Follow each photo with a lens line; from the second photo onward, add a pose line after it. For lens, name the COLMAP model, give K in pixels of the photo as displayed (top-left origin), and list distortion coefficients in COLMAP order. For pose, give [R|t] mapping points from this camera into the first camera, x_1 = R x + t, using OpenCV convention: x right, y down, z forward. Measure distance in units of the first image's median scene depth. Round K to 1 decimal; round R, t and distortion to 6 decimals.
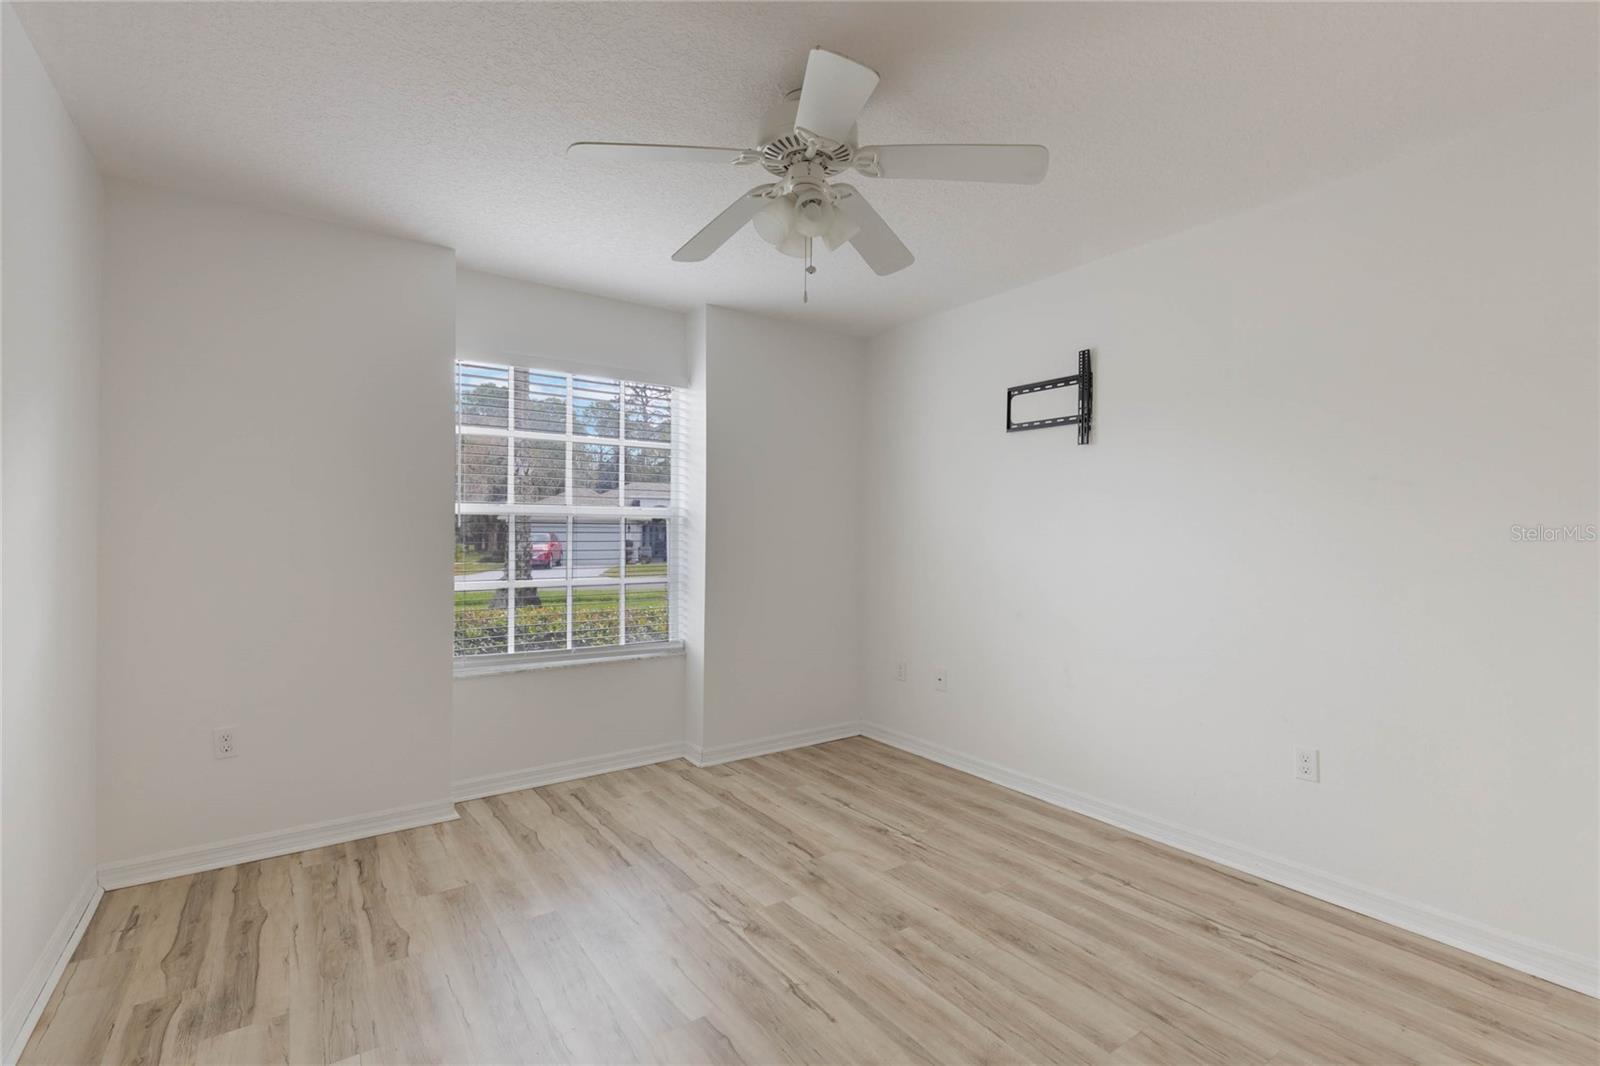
lens RADIAL K [[723.8, 0, 799.8], [0, 723.8, 533.9], [0, 0, 1]] dist [-0.000228, 0.000153]
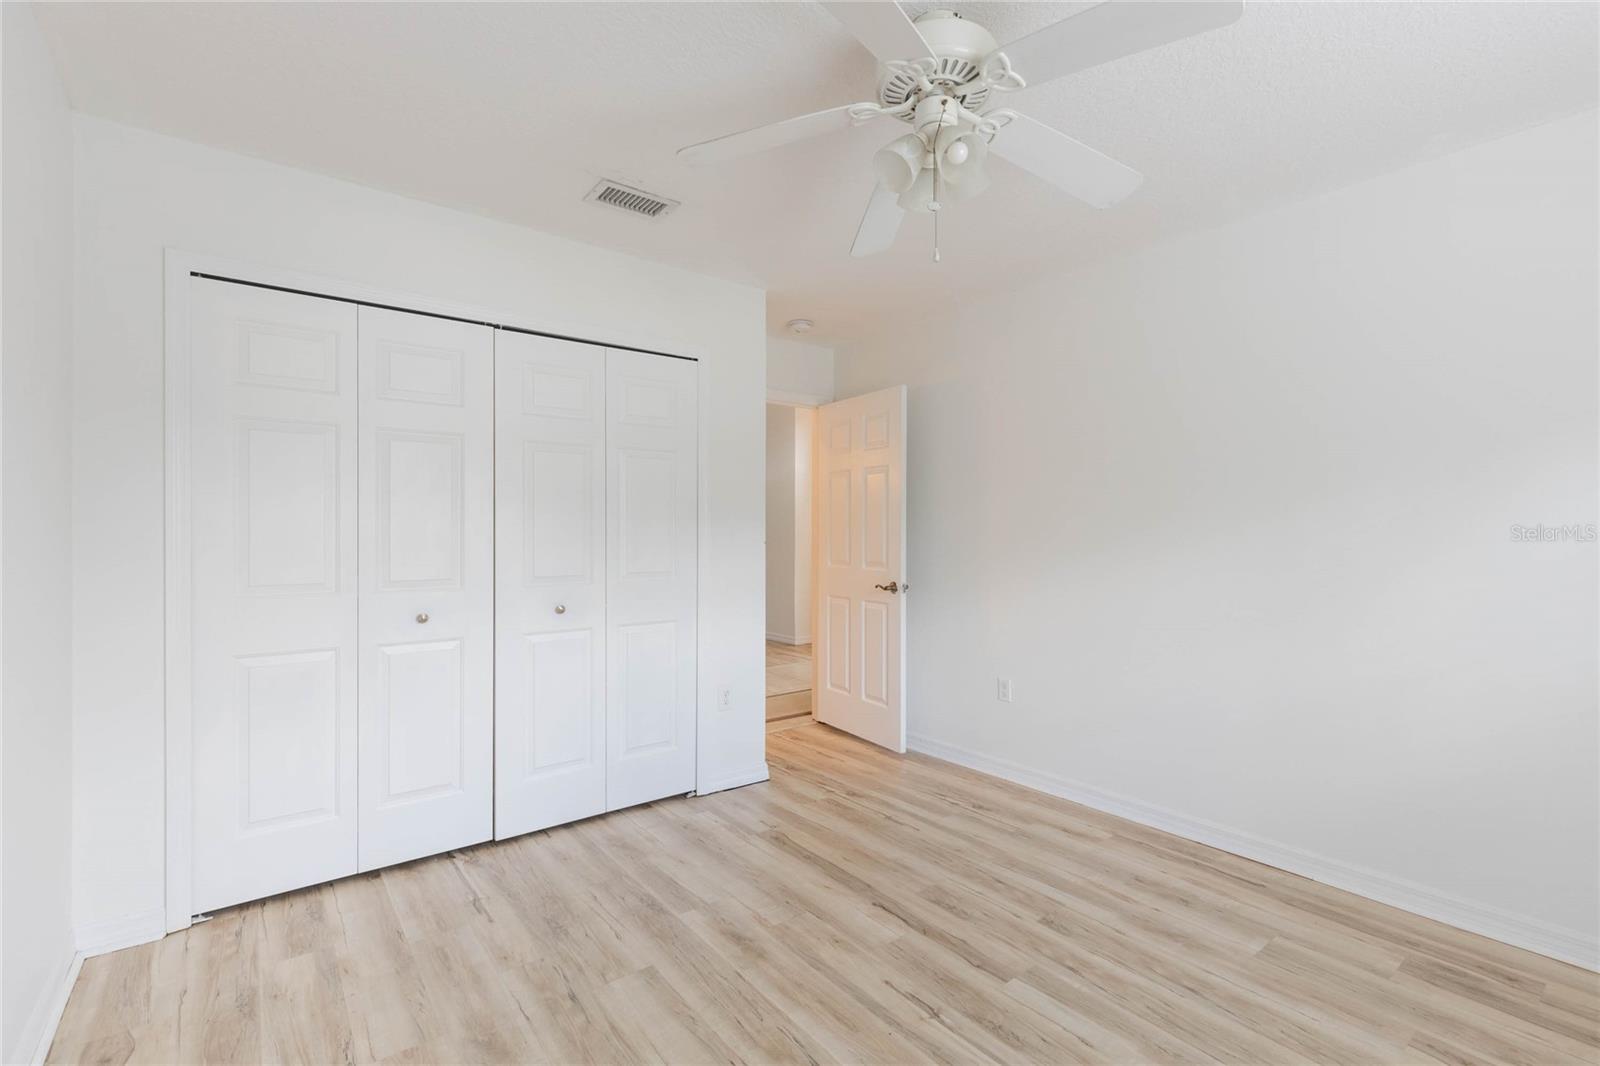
lens RADIAL K [[723.8, 0, 800.5], [0, 723.8, 532.6], [0, 0, 1]] dist [-0.000228, 0.000153]
pose [[-0.999243, -0.007879, -0.038090, 0.212910], [-0.007909, 0.999969, 0.000632, 0.000937], [0.038084, 0.000933, -0.999274, 1.999813]]
